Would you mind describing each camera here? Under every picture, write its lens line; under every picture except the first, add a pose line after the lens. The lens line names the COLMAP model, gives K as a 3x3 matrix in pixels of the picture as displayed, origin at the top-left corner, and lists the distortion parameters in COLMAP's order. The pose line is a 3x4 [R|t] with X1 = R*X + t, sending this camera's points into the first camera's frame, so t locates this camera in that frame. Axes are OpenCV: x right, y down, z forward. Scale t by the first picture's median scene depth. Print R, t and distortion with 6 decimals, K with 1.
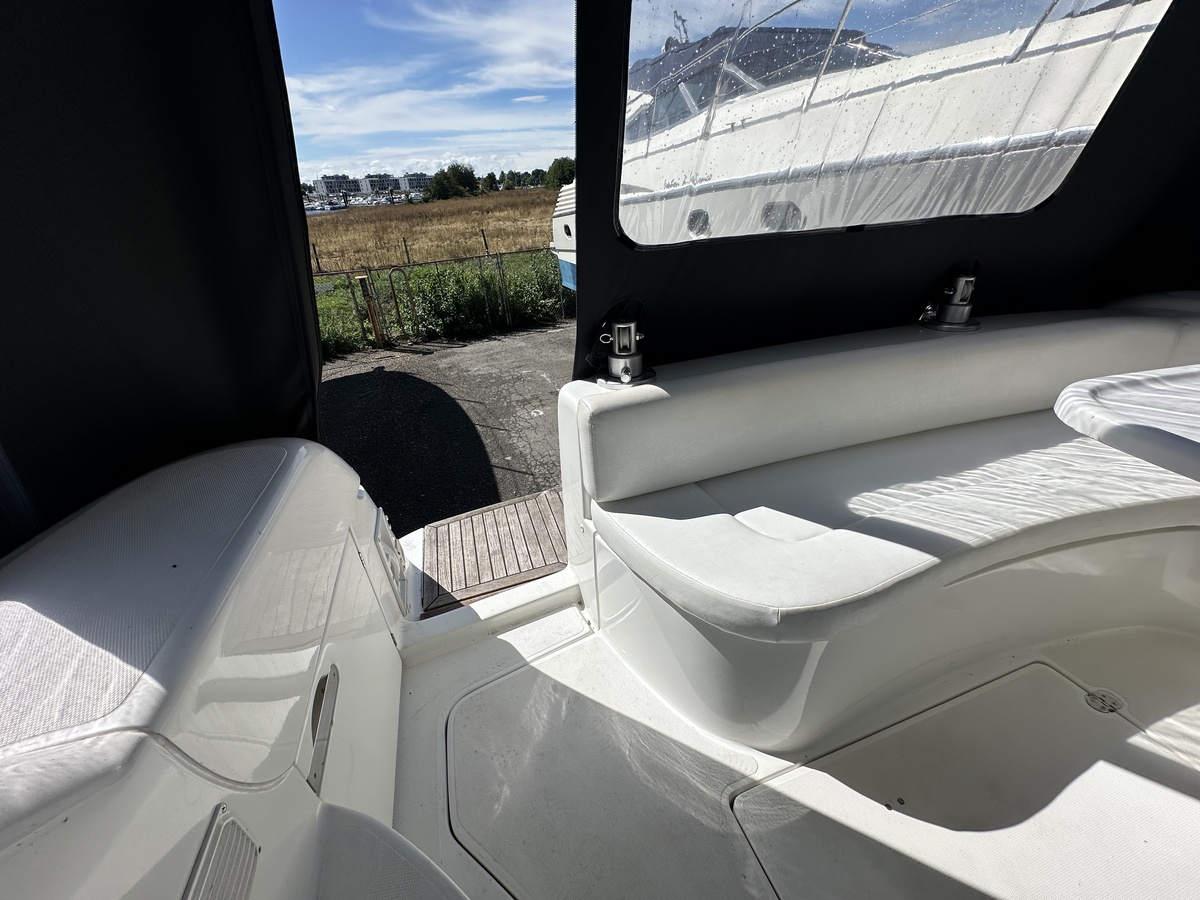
lens RADIAL K [[477.9, 0, 600.0], [0, 477.9, 450.0], [0, 0, 1]] dist [-0.004092, 0.000760]
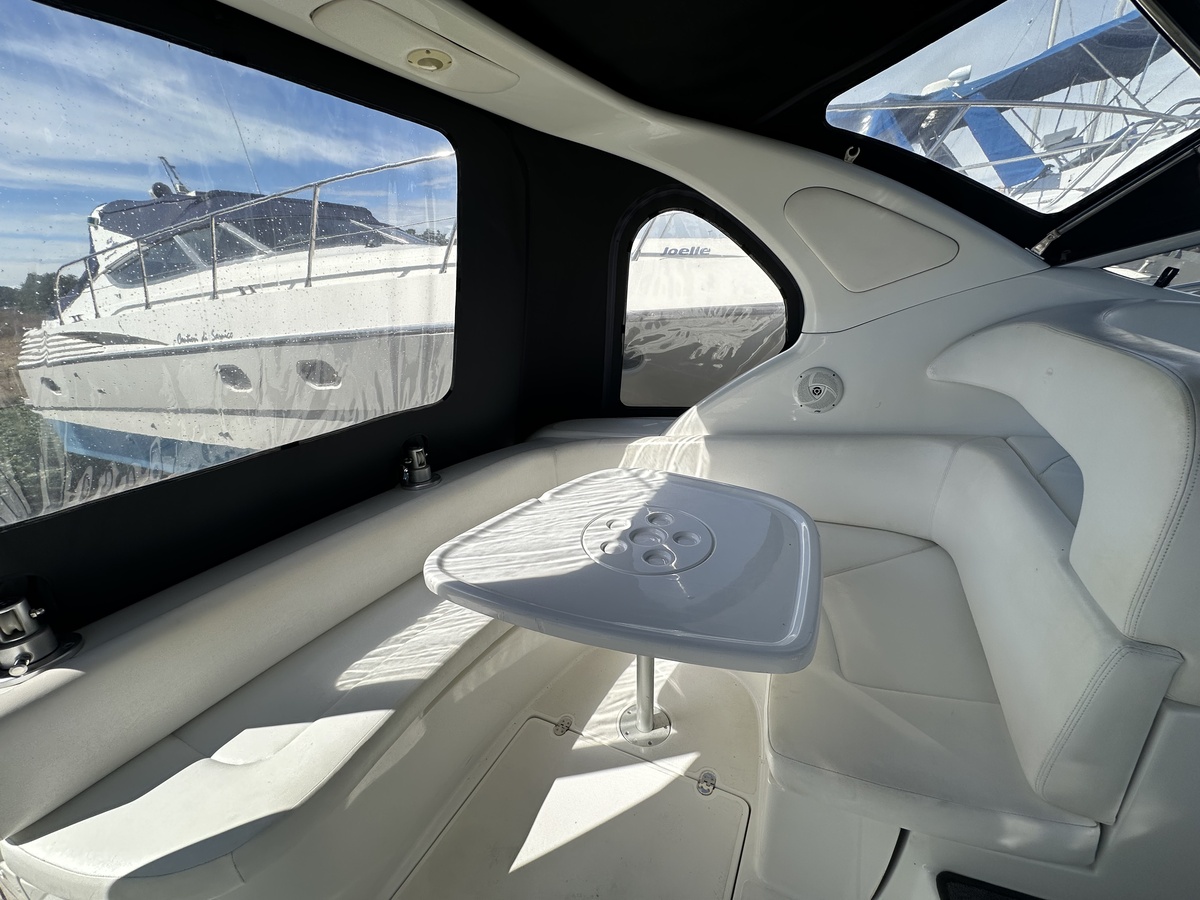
lens RADIAL K [[477.9, 0, 600.0], [0, 477.9, 450.0], [0, 0, 1]] dist [-0.004092, 0.000760]
pose [[0.721877, -0.203193, 0.661518, 0.321298], [0.337571, 0.937869, -0.080295, -0.101809], [-0.604101, 0.281273, 0.745619, -0.372593]]
